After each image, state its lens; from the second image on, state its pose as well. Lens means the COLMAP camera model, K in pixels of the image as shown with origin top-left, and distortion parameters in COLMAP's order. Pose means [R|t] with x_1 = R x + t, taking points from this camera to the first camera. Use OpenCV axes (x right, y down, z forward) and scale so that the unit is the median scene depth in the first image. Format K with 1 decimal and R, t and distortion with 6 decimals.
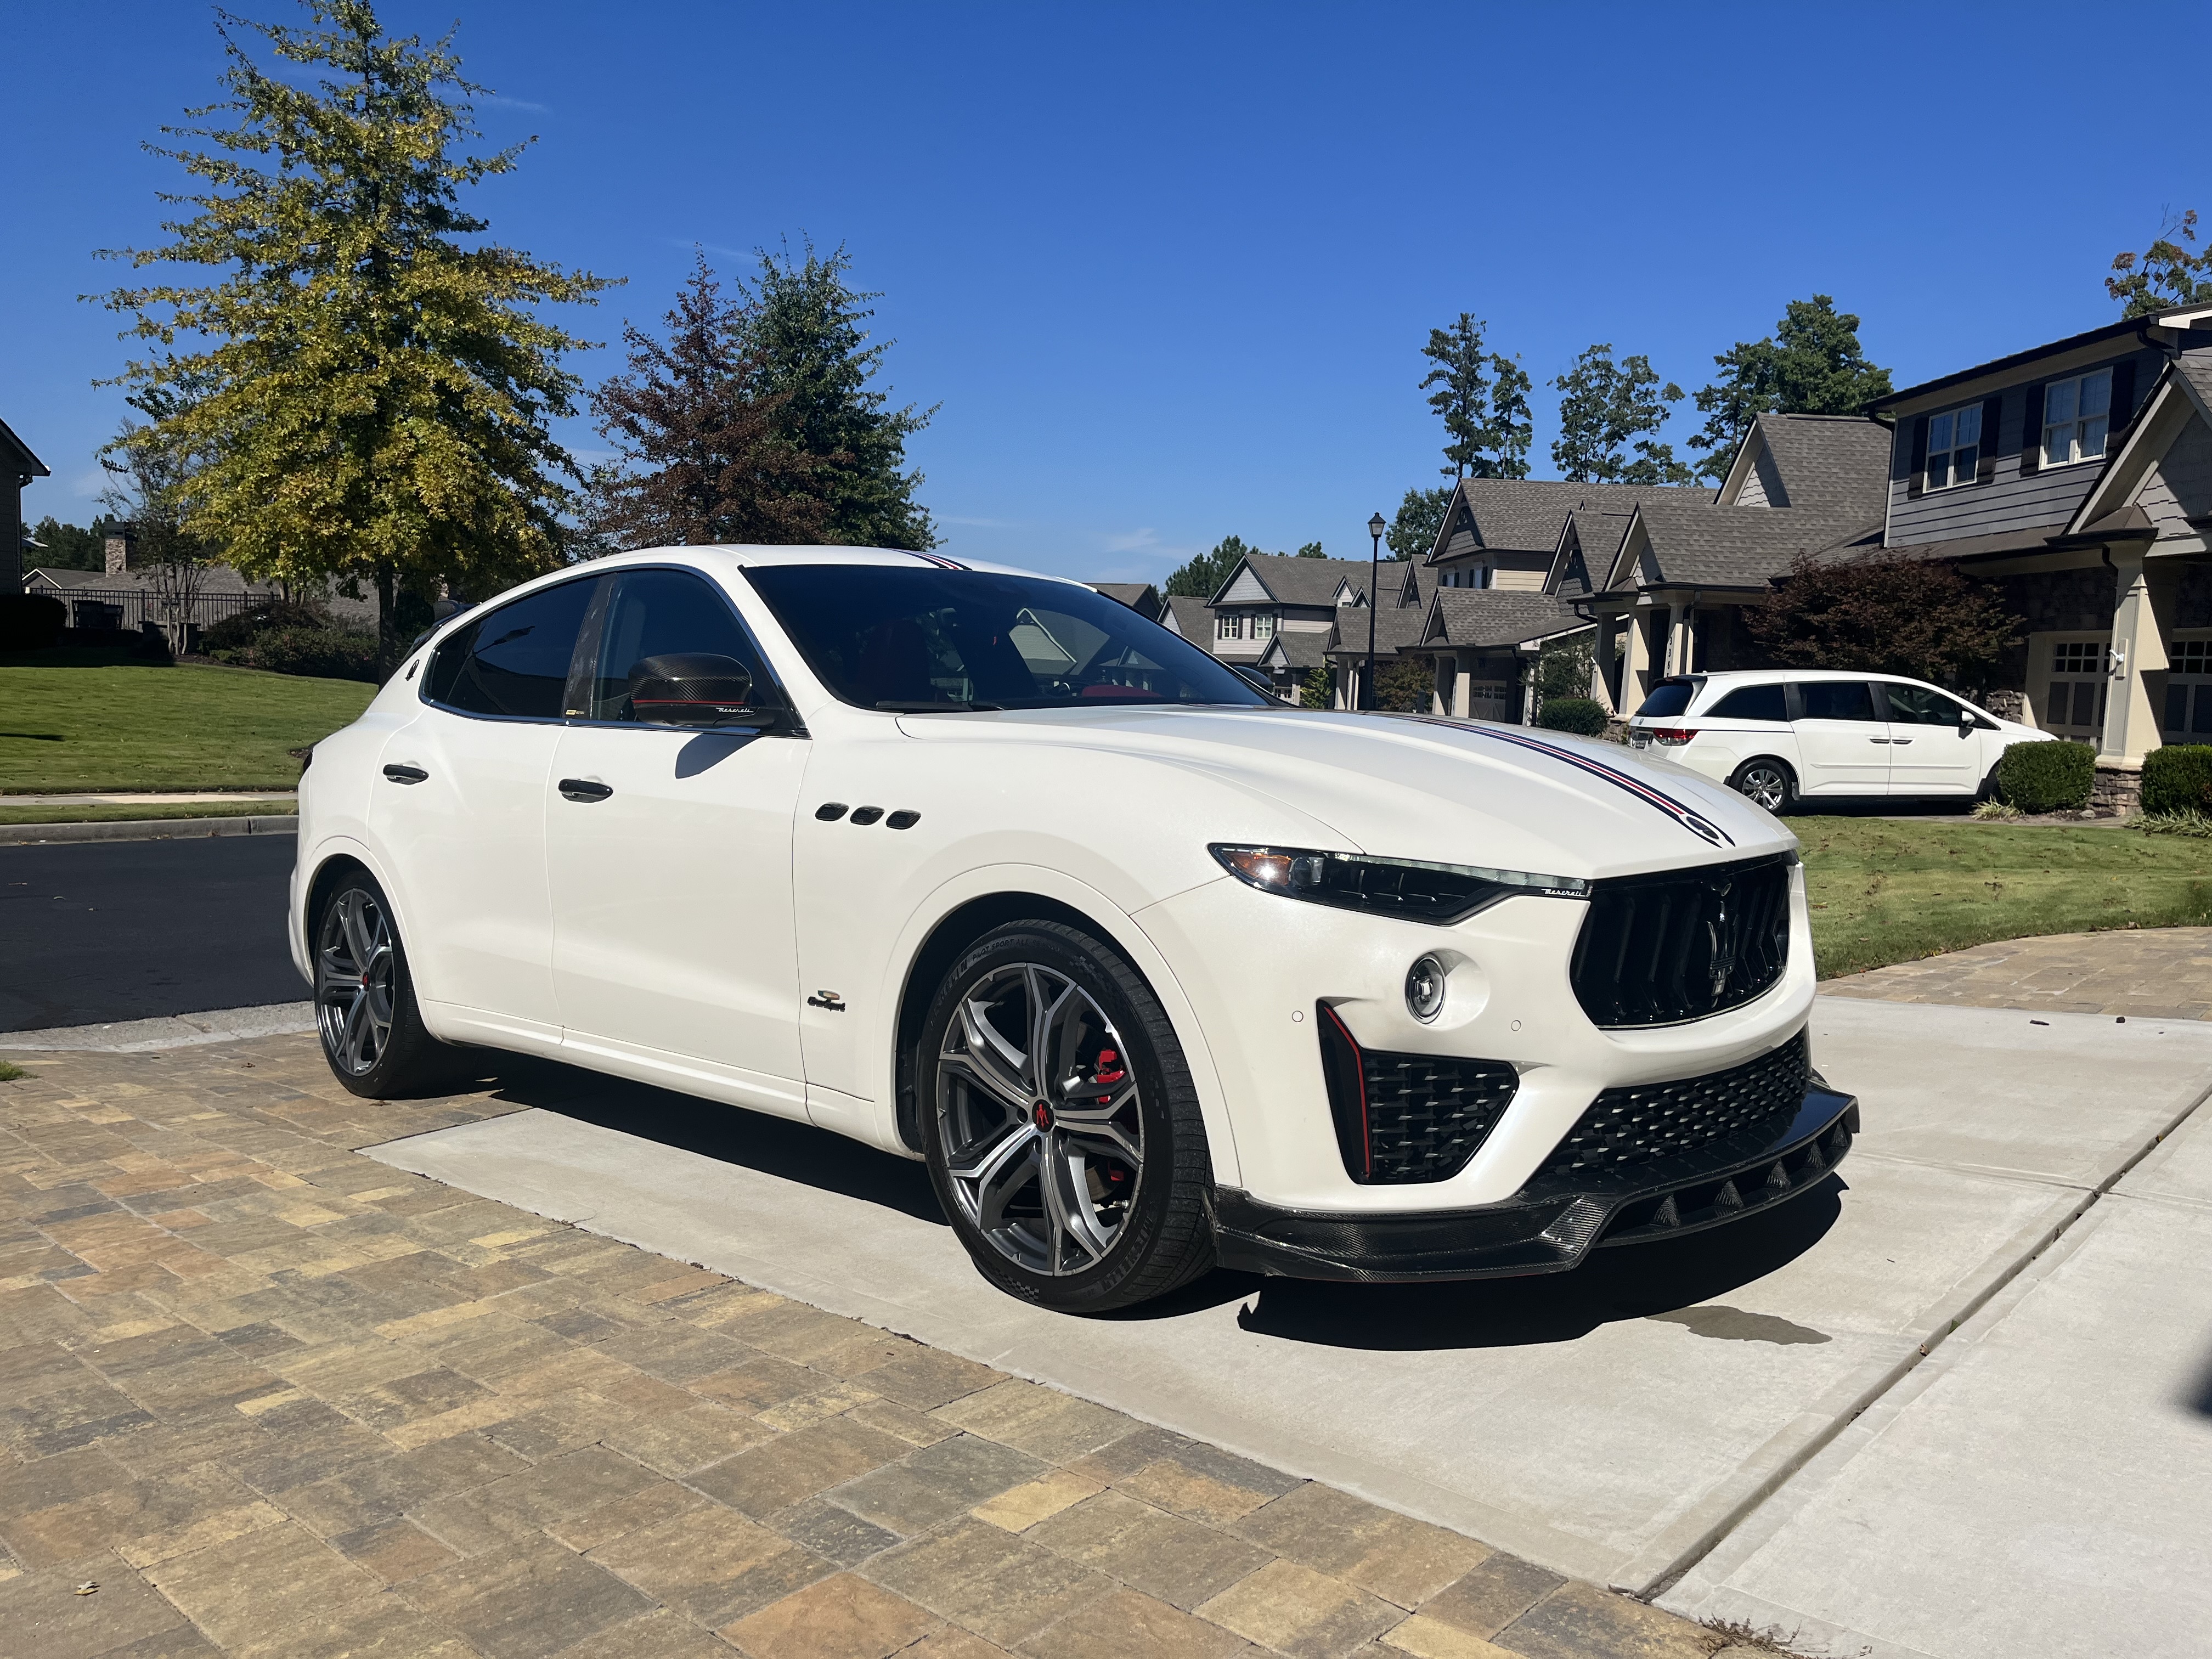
lens RADIAL K [[1727.8, 0, 1111.9], [0, 1727.8, 831.0], [0, 0, 1]] dist [0.083851, -0.124987]
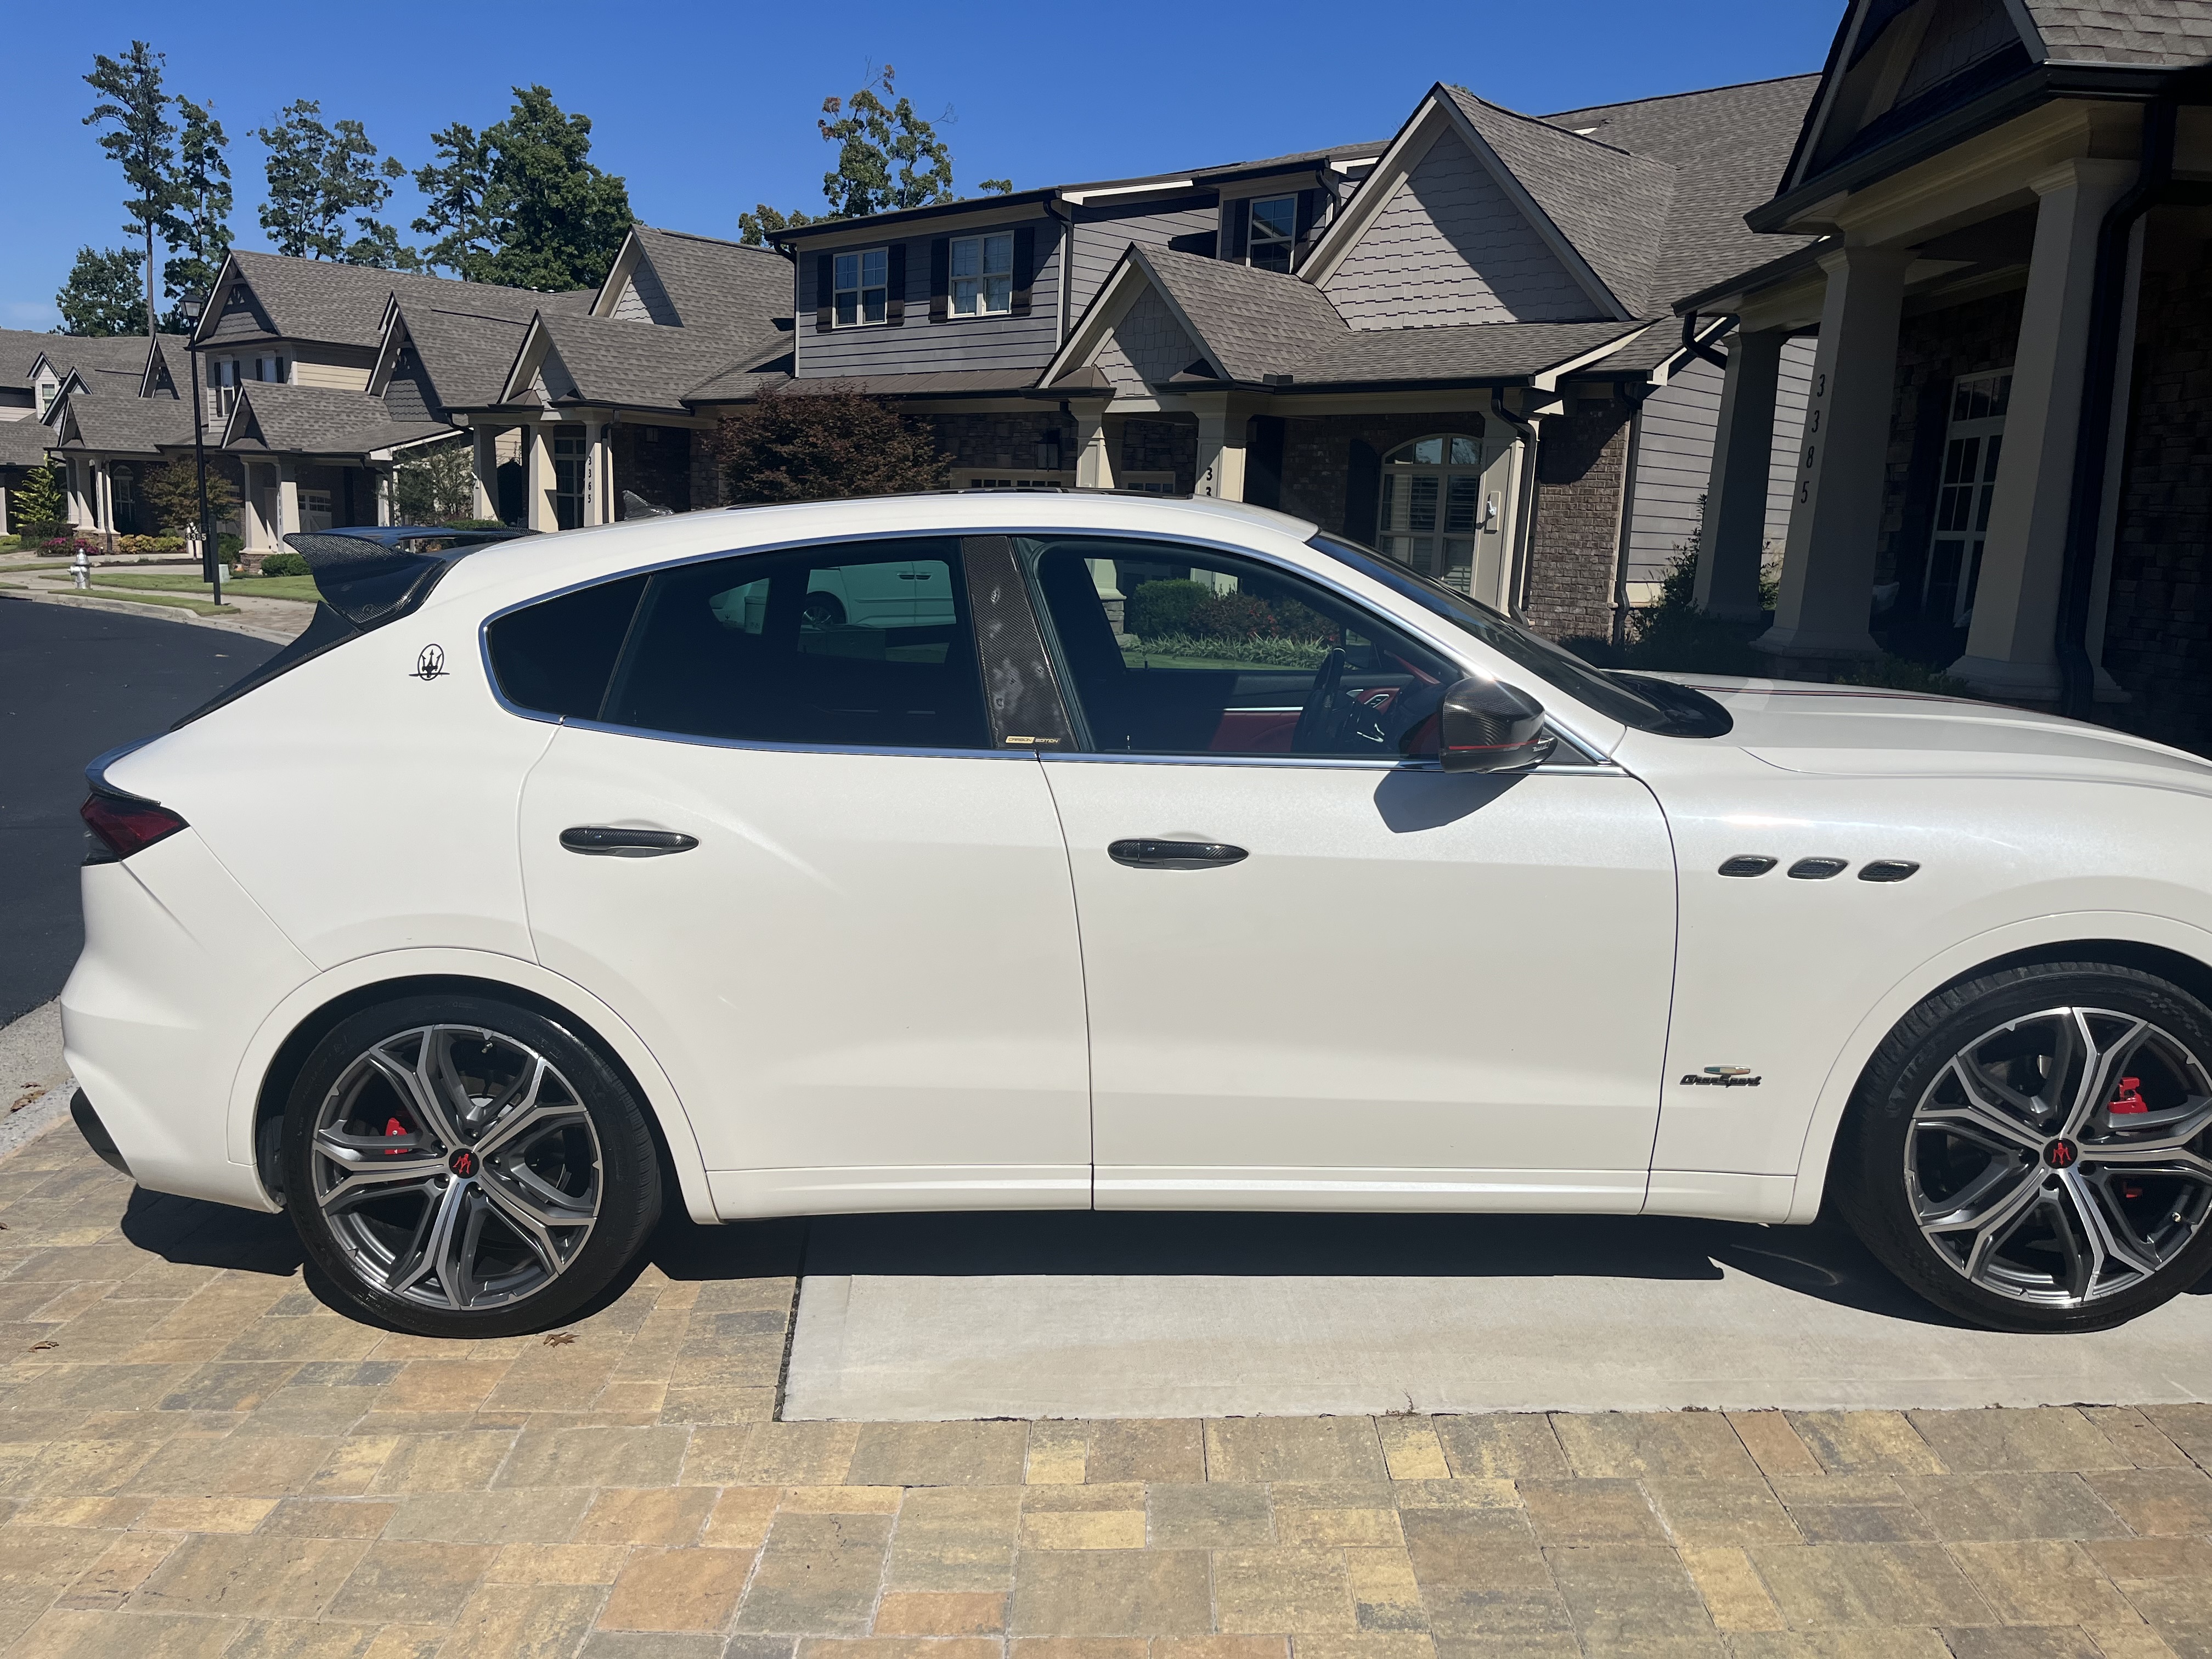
lens RADIAL K [[1727.8, 0, 1111.9], [0, 1727.8, 831.0], [0, 0, 1]] dist [0.083851, -0.124987]
pose [[0.743353, -0.121794, 0.657718, -0.125833], [0.045032, 0.990165, 0.132459, -0.020554], [-0.667382, -0.068845, 0.741526, 0.073131]]
